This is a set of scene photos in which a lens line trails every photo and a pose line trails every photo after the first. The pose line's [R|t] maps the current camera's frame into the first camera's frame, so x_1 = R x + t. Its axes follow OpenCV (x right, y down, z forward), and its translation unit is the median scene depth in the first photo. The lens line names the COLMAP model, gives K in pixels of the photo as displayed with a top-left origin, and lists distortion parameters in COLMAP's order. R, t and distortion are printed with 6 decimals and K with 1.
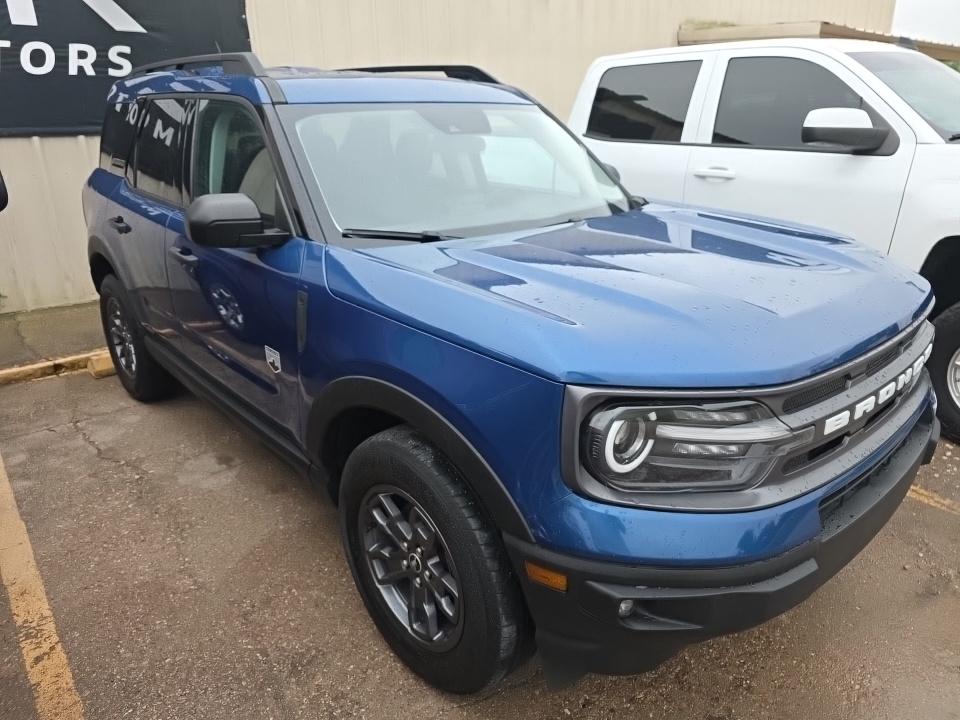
lens RADIAL K [[672.0, 0, 480.0], [0, 672.0, 360.0], [0, 0, 1]] dist [0.006866, -0.002505]
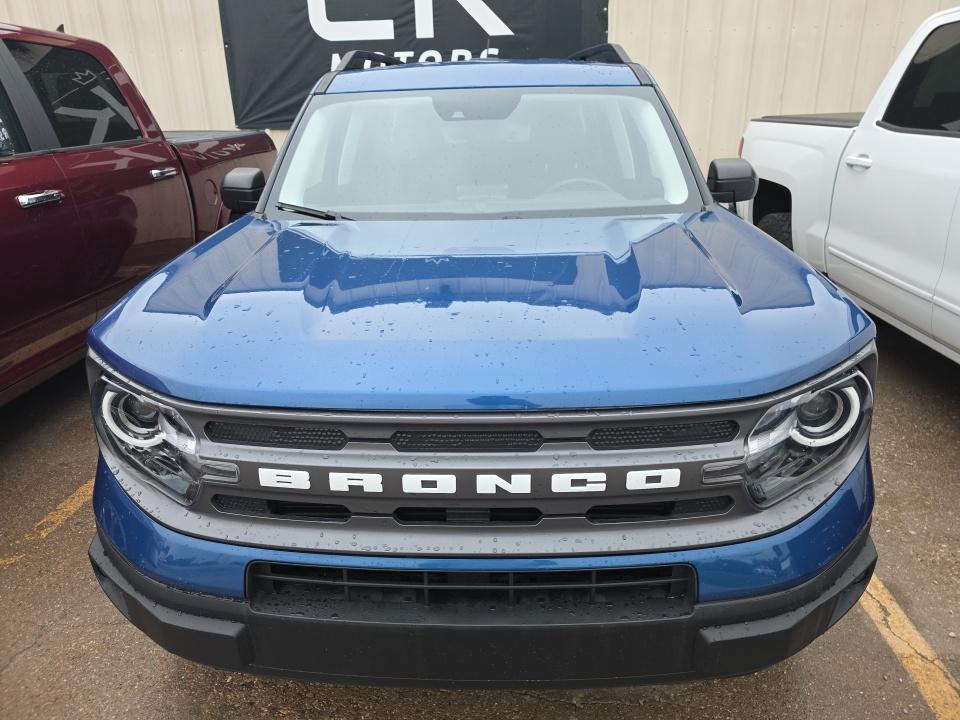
lens RADIAL K [[672.0, 0, 480.0], [0, 672.0, 360.0], [0, 0, 1]] dist [0.006866, -0.002505]
pose [[0.696569, 0.236485, -0.677397, 0.407956], [-0.229601, 0.967944, 0.101818, -0.060282], [0.679761, 0.084607, 0.728537, 0.194204]]
